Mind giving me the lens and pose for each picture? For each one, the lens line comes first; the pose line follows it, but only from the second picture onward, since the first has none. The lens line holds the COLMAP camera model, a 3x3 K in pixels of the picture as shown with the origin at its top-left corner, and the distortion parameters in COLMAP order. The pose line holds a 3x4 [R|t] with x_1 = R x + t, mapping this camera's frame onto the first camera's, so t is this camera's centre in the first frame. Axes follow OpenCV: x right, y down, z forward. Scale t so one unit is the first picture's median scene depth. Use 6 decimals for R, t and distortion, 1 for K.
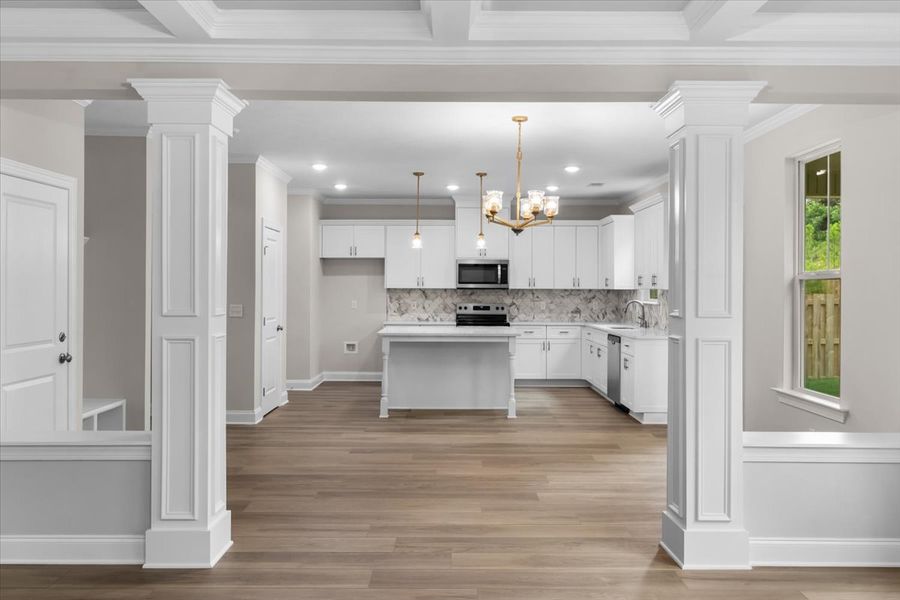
lens RADIAL K [[418.2, 0, 467.6], [0, 418.2, 286.8], [0, 0, 1]] dist [-0.000918, -0.000522]
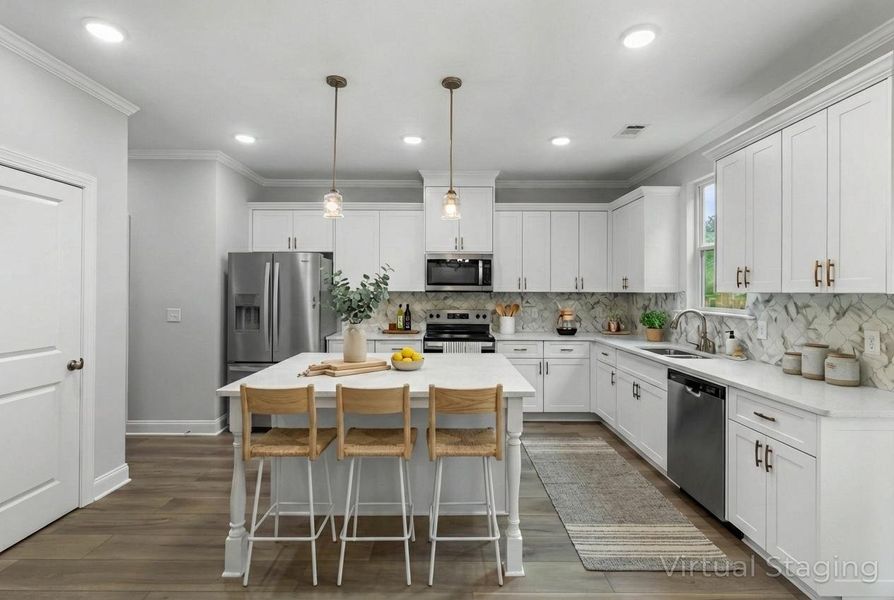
lens RADIAL K [[418.1, 0, 449.2], [0, 418.1, 294.9], [0, 0, 1]] dist [-0.002215, 0.000114]
pose [[0.999973, 0.000111, 0.007345, 0.011984], [-0.000206, 0.999917, 0.012902, 0.000591], [-0.007343, -0.012903, 0.999890, 0.224659]]
